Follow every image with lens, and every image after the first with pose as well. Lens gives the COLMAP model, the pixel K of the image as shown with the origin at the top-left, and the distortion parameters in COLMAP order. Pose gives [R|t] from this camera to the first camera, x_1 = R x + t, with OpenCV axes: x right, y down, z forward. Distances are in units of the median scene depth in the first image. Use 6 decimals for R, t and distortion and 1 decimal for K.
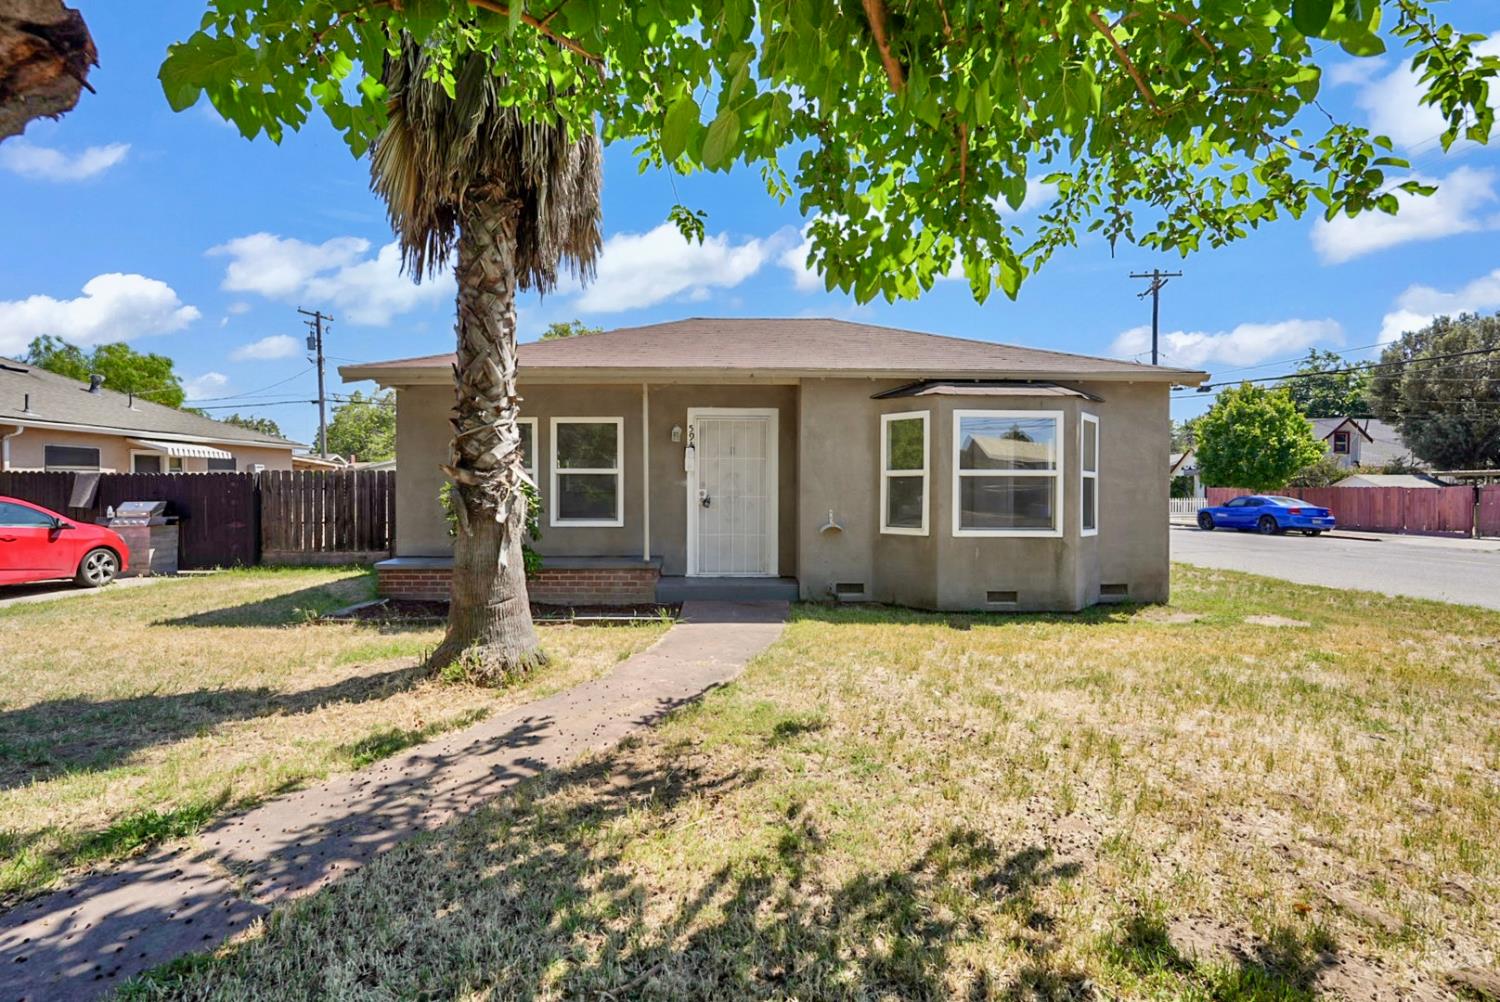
lens RADIAL K [[689.8, 0, 754.0], [0, 689.8, 498.3], [0, 0, 1]] dist [0.005087, 0.000668]
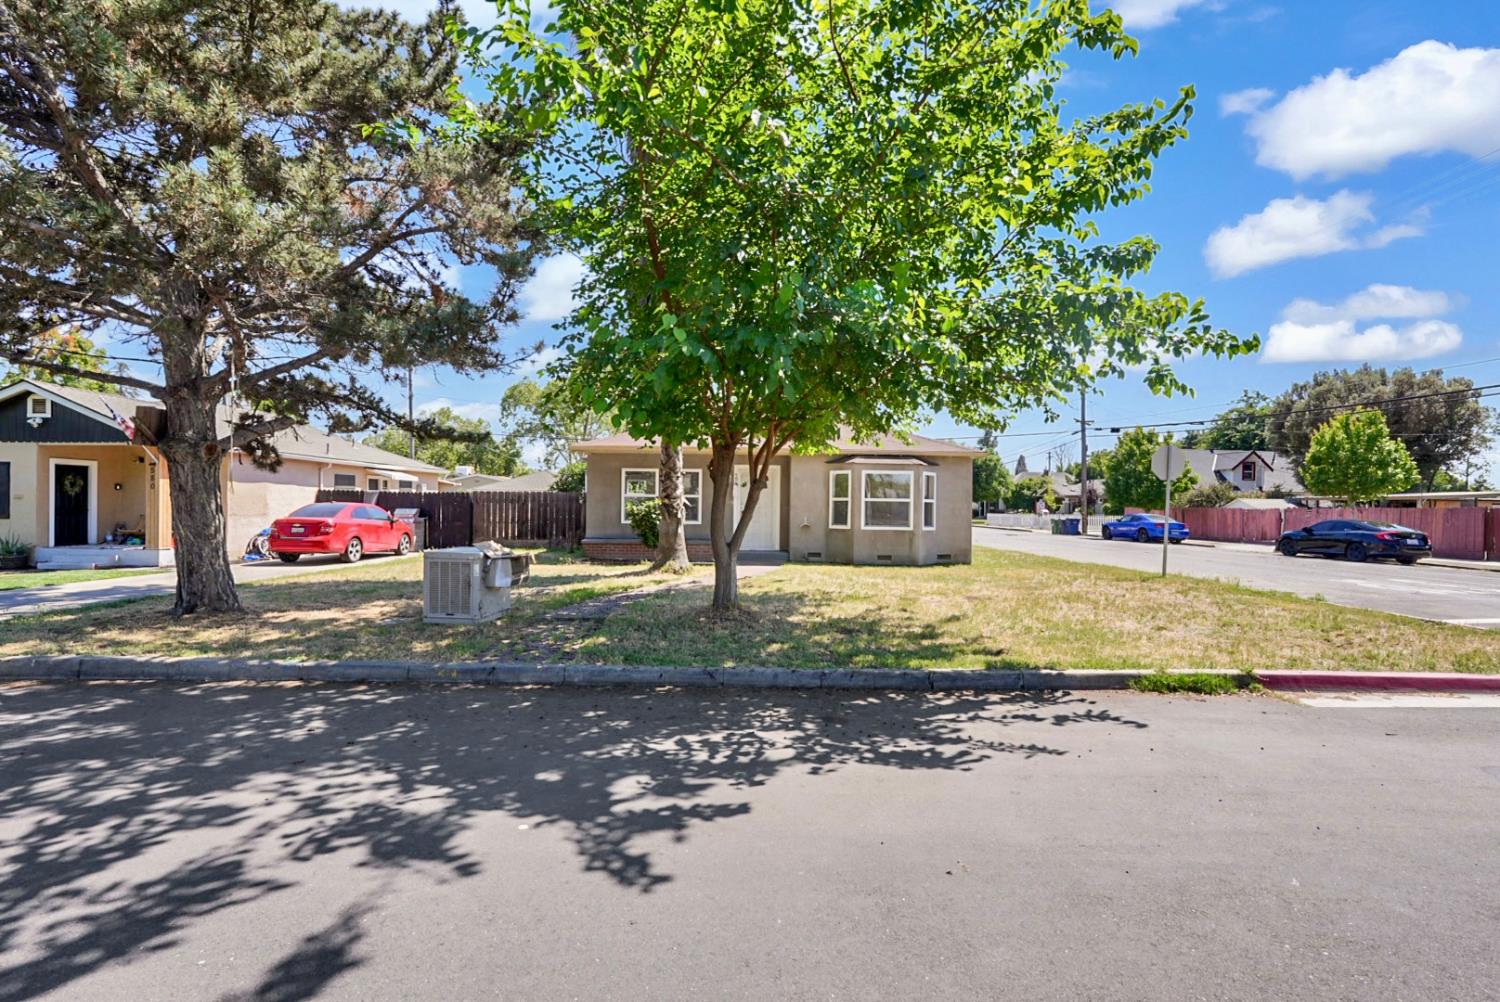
lens RADIAL K [[689.8, 0, 743.2], [0, 689.8, 506.6], [0, 0, 1]] dist [0.005087, 0.000668]
pose [[0.999664, 0.011250, -0.023353, -0.020037], [-0.011445, 0.999900, -0.008248, 0.004710], [0.023258, 0.008513, 0.999693, -0.807960]]
